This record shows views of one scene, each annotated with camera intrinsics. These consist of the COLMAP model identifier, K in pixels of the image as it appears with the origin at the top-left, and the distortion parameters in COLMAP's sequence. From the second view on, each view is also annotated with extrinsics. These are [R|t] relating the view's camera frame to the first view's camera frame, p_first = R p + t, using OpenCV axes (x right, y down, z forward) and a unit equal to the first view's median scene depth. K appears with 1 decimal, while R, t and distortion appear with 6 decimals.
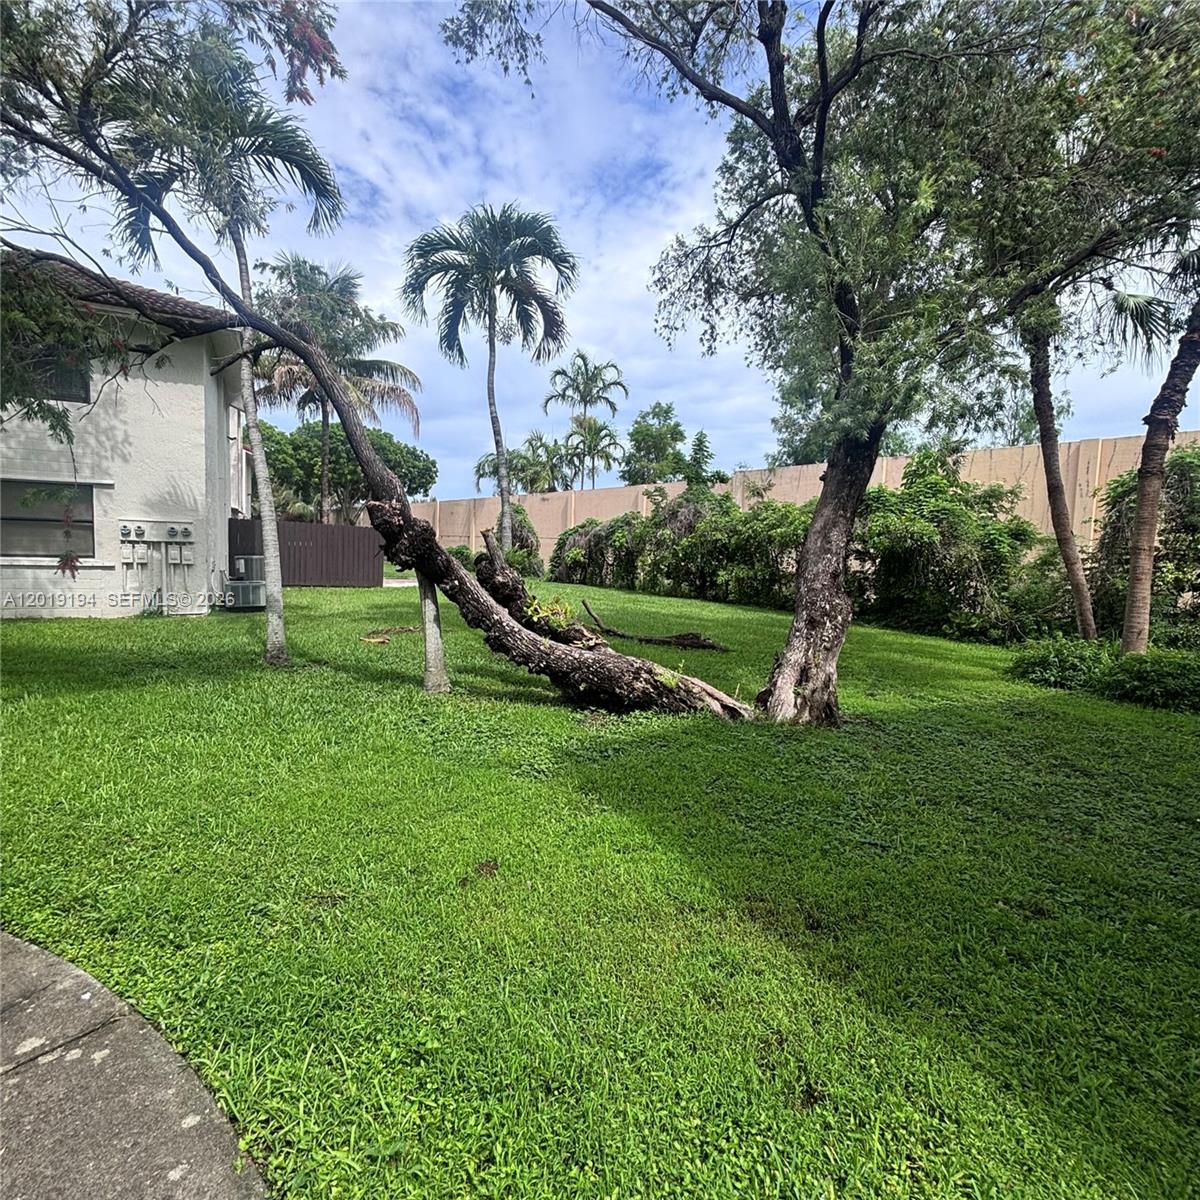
lens RADIAL K [[646.4, 0, 600.0], [0, 646.4, 600.0], [0, 0, 1]] dist [-0.000180, 0.000224]
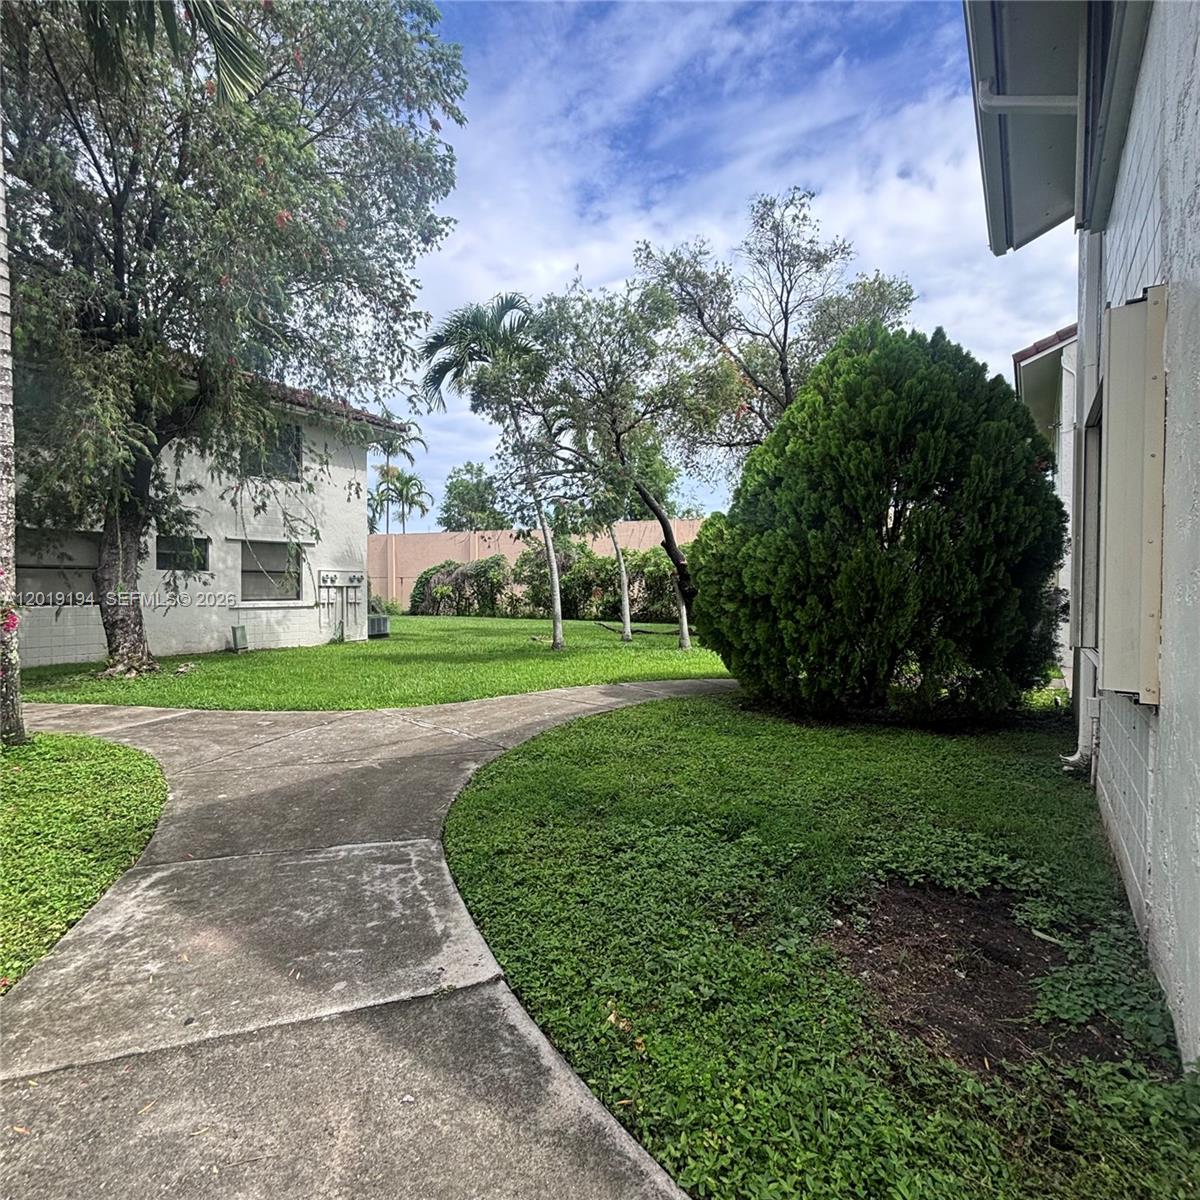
lens RADIAL K [[646.4, 0, 600.0], [0, 646.4, 600.0], [0, 0, 1]] dist [-0.000180, 0.000224]
pose [[0.872082, -0.037407, 0.487928, -0.415333], [0.062798, 0.997385, -0.035776, 0.008855], [-0.485314, 0.061840, 0.872151, -0.196527]]
